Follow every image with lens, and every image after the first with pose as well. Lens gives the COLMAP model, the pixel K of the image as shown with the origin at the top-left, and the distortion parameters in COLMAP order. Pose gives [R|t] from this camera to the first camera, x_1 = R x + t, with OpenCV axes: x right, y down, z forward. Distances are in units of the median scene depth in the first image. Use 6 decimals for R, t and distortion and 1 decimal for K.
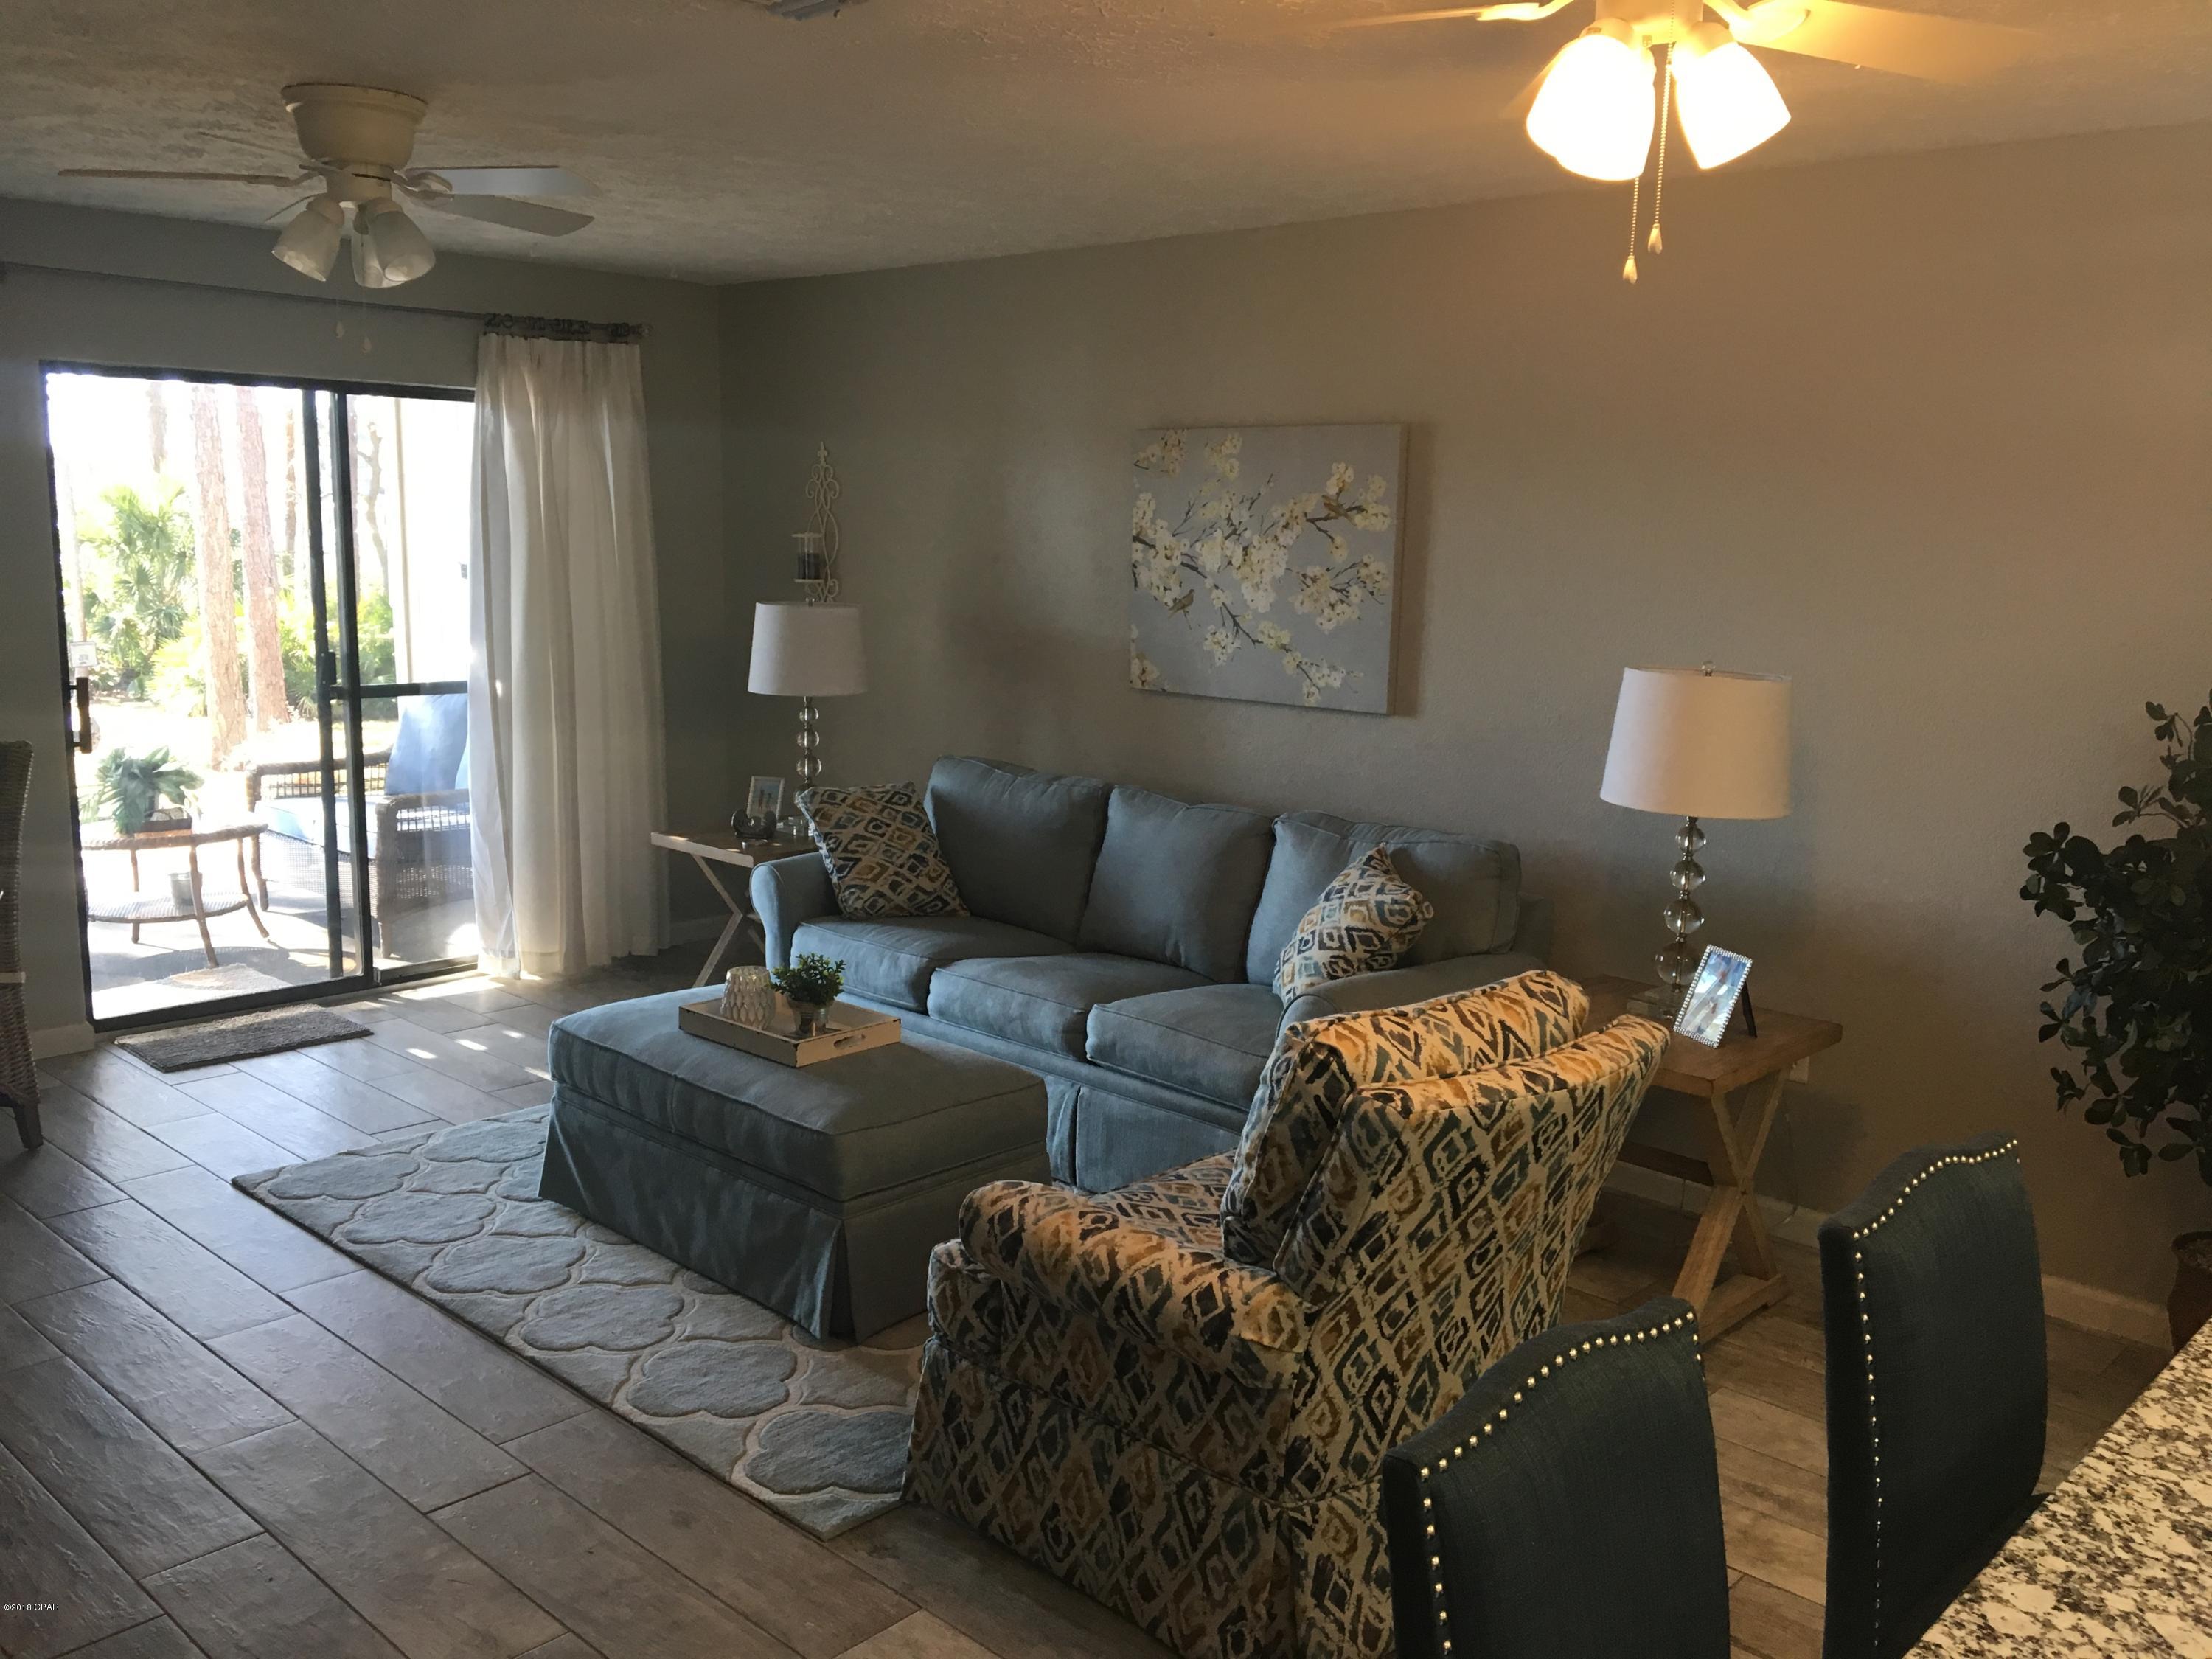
lens RADIAL K [[1858.1, 0, 1099.4], [0, 1858.1, 830.4], [0, 0, 1]] dist [0.092919, -0.150775]
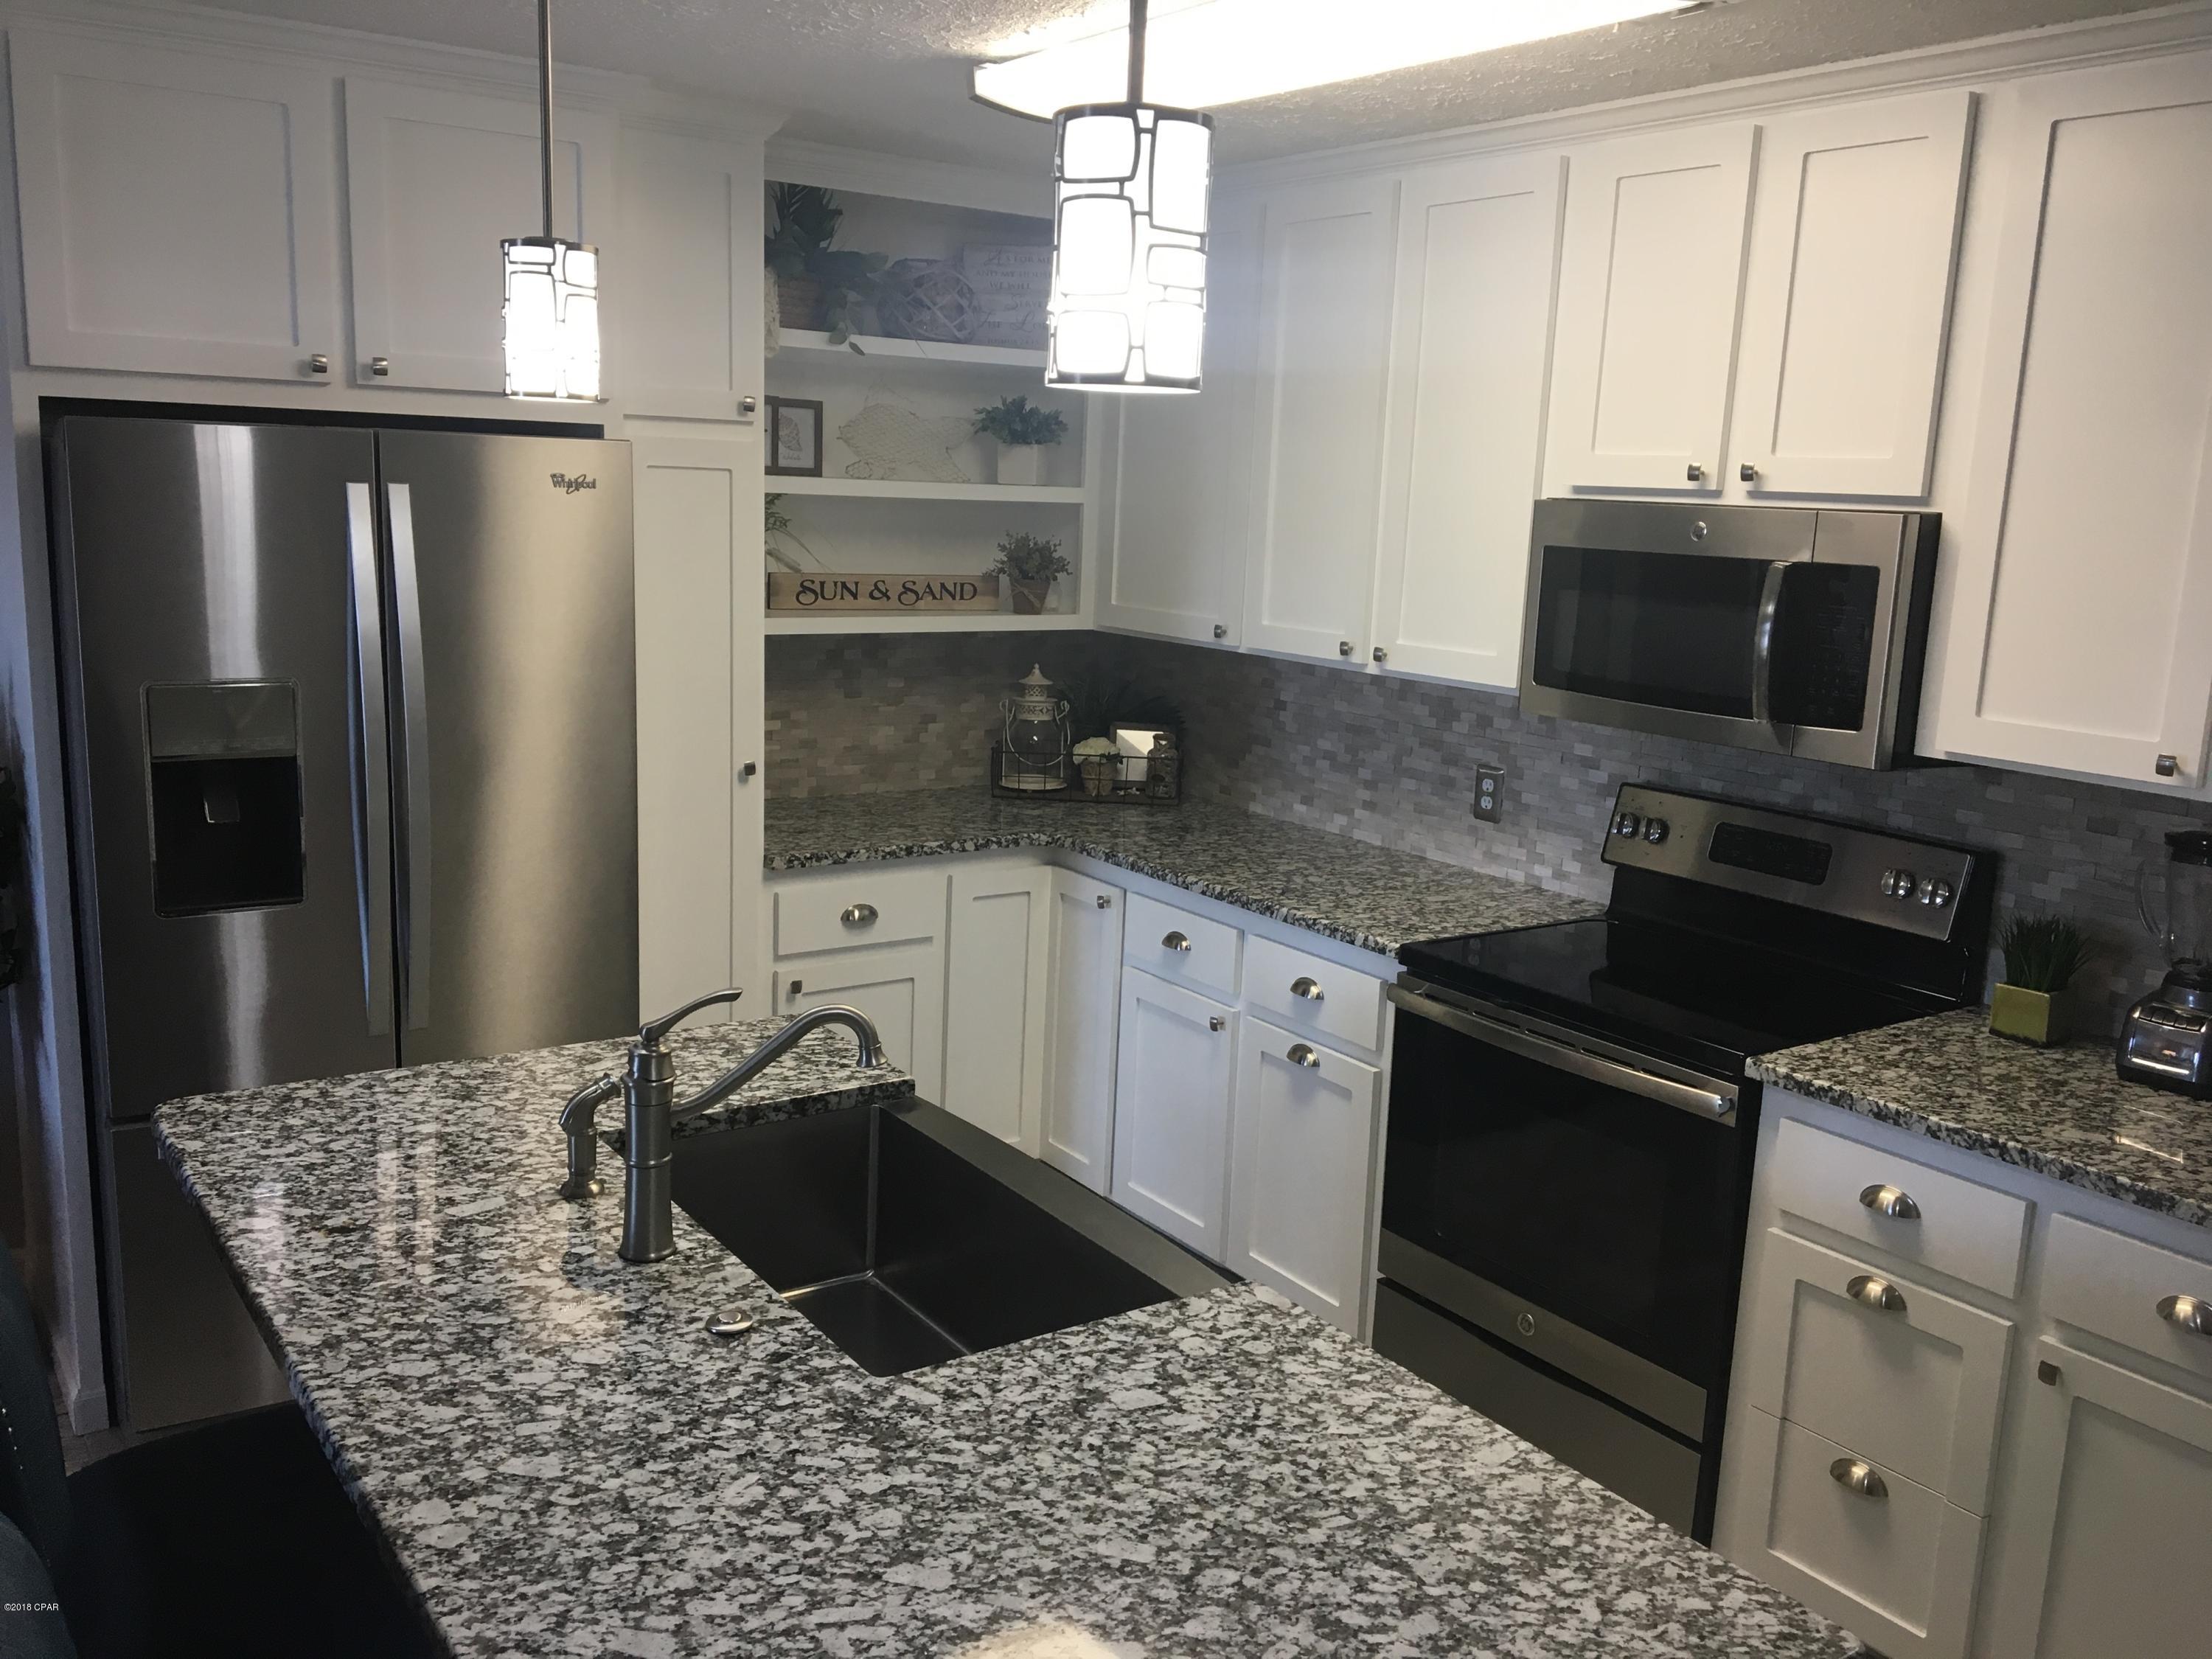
lens RADIAL K [[1858.1, 0, 1099.4], [0, 1858.1, 830.4], [0, 0, 1]] dist [0.092919, -0.150775]
pose [[0.201084, -0.199506, 0.959043, -0.113228], [0.129344, 0.975876, 0.175888, -0.037510], [-0.970997, 0.088678, 0.222038, 0.080901]]
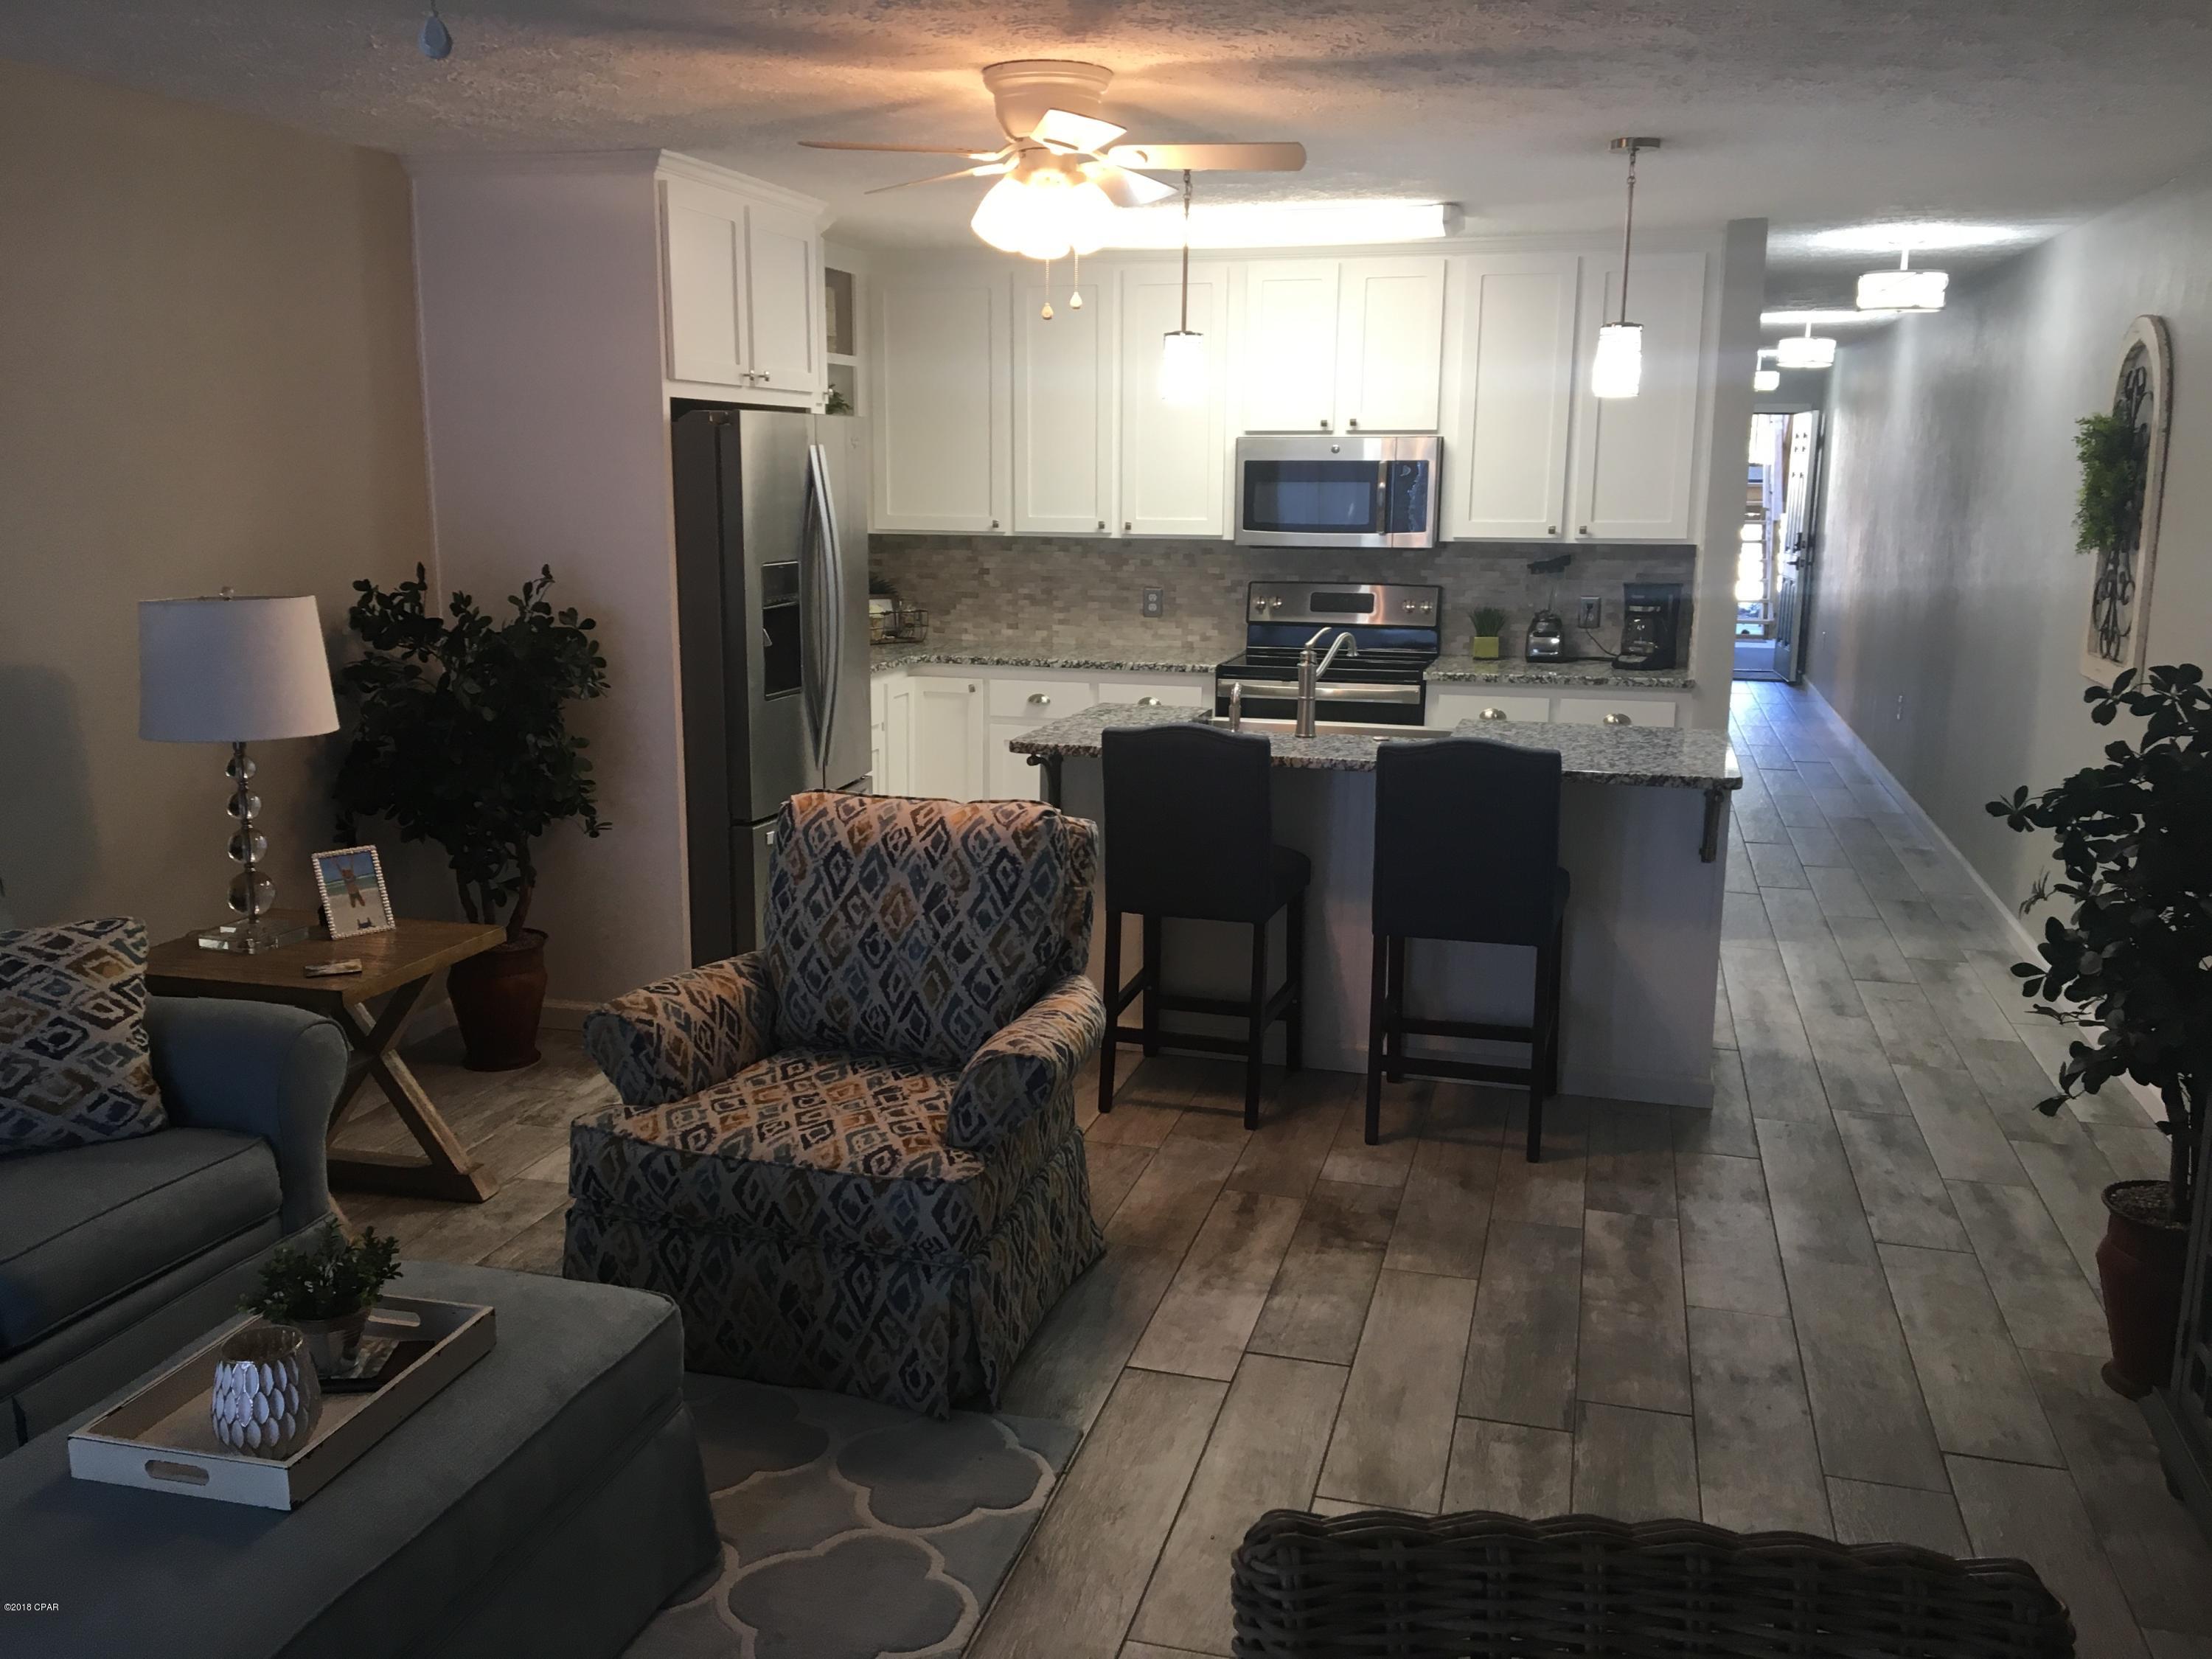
lens RADIAL K [[1858.1, 0, 1099.4], [0, 1858.1, 830.4], [0, 0, 1]] dist [0.092919, -0.150775]
pose [[-0.472305, -0.195624, 0.859453, -0.584927], [0.130381, 0.948829, 0.287617, -0.147218], [-0.871739, 0.247900, -0.422632, 0.797074]]
